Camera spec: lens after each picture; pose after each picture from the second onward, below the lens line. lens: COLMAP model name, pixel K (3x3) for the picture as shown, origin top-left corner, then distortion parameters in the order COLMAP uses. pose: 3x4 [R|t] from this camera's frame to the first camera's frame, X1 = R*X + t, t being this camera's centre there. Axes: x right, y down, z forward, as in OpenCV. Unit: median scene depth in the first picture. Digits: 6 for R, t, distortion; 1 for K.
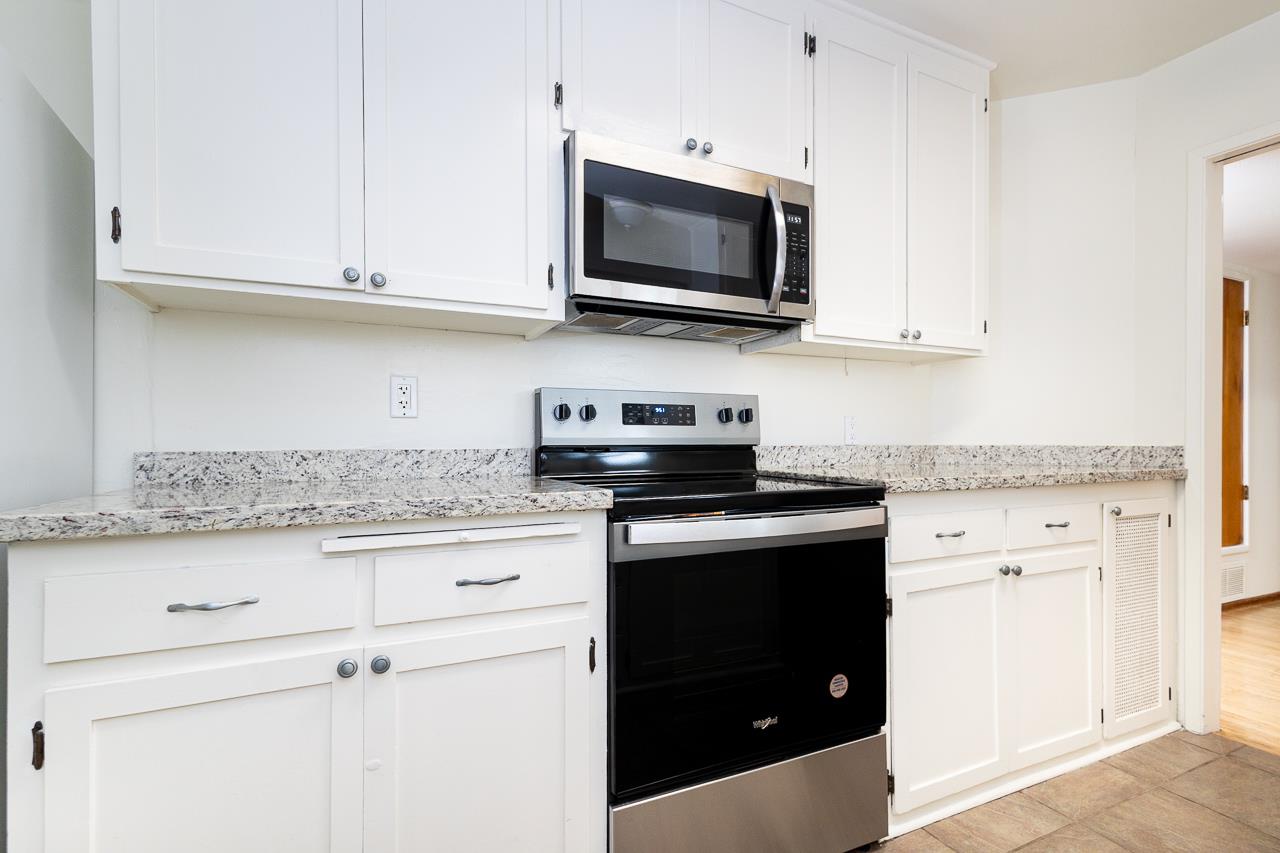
lens RADIAL K [[587.4, 0, 659.8], [0, 587.4, 433.1], [0, 0, 1]] dist [-0.002356, -0.000312]
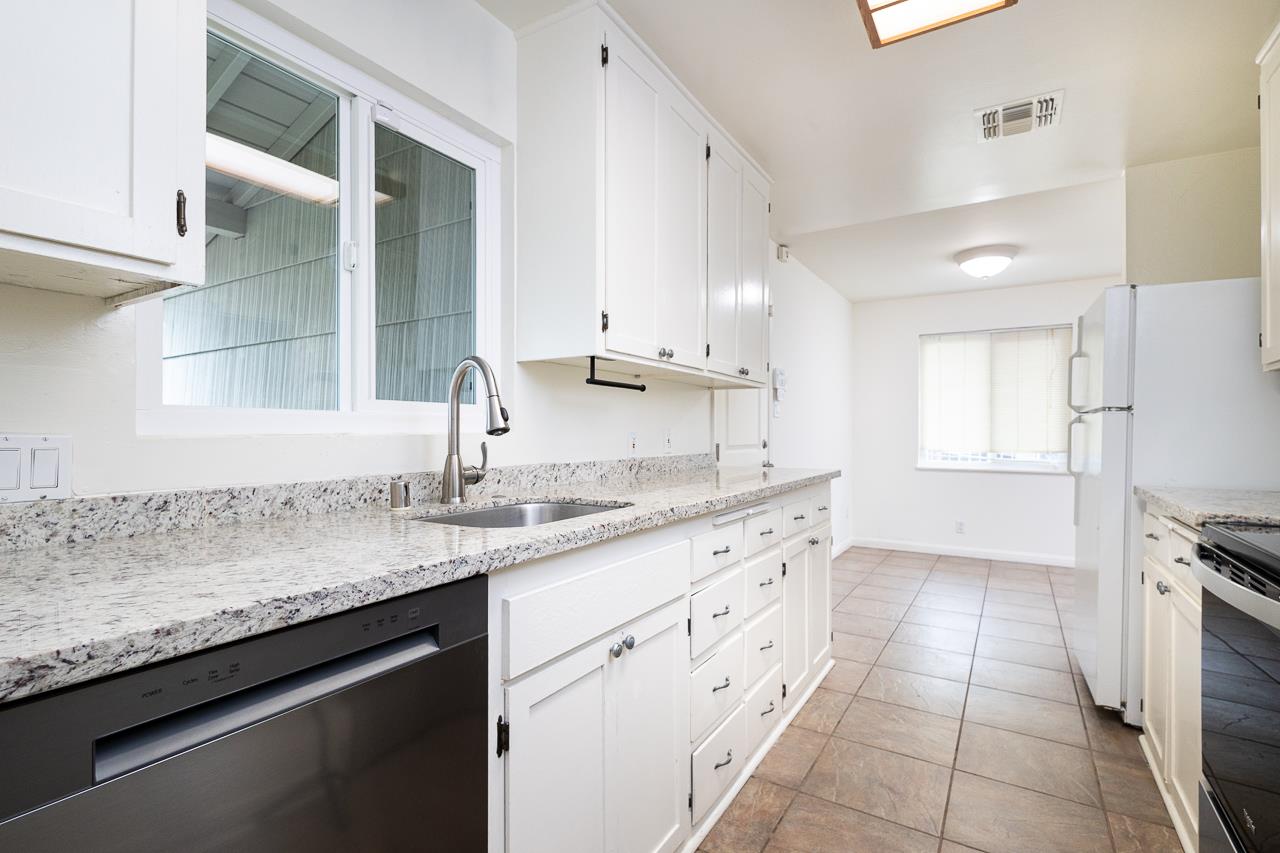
lens RADIAL K [[587.4, 0, 659.8], [0, 587.4, 433.1], [0, 0, 1]] dist [-0.002356, -0.000312]
pose [[0.867474, 0.005430, 0.497452, -0.172224], [-0.007673, 0.999968, 0.002466, -0.011725], [-0.497423, -0.005956, 0.867488, -0.022513]]
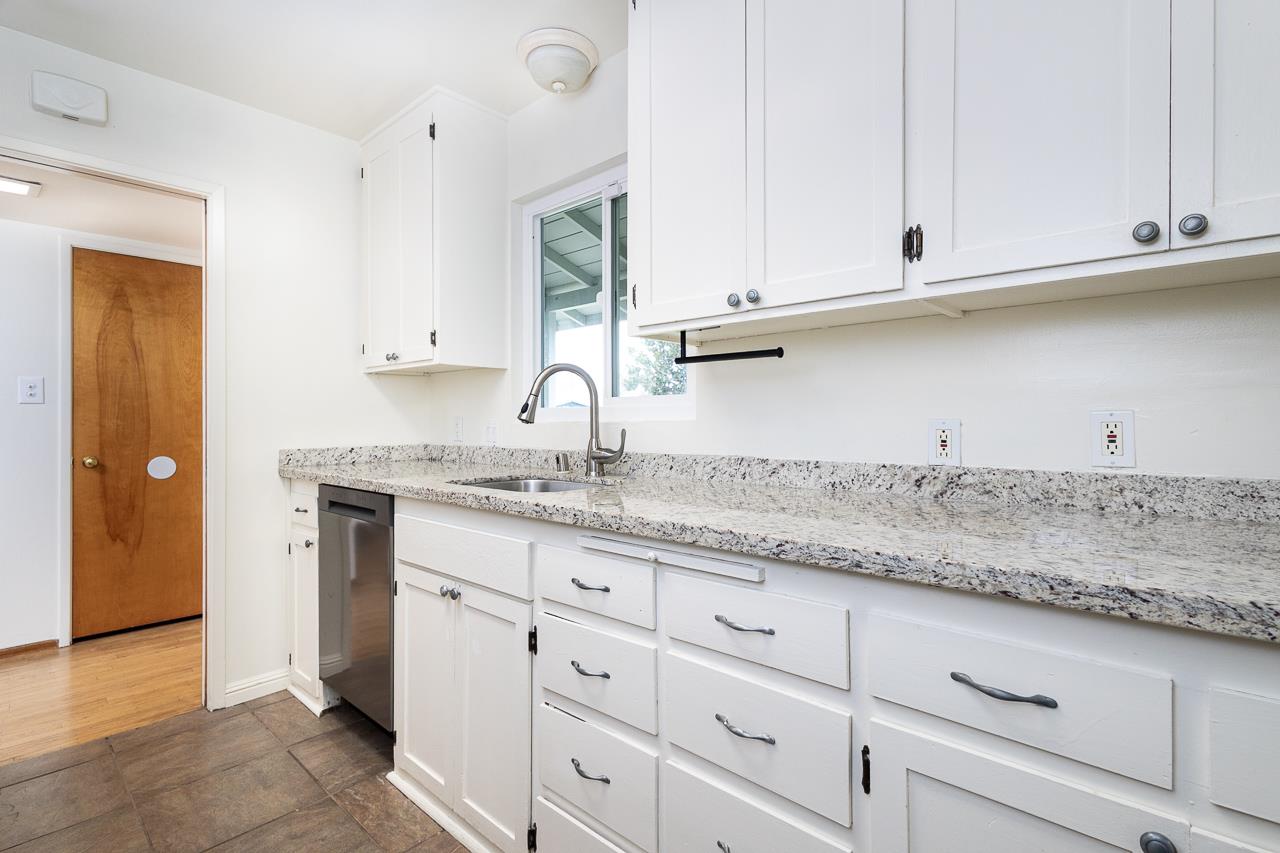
lens RADIAL K [[587.4, 0, 659.8], [0, 587.4, 433.1], [0, 0, 1]] dist [-0.002356, -0.000312]
pose [[0.340184, 0.022854, -0.940081, 1.090631], [0.004482, 0.999654, 0.025924, -0.013373], [0.940348, -0.013033, 0.339963, 0.622158]]
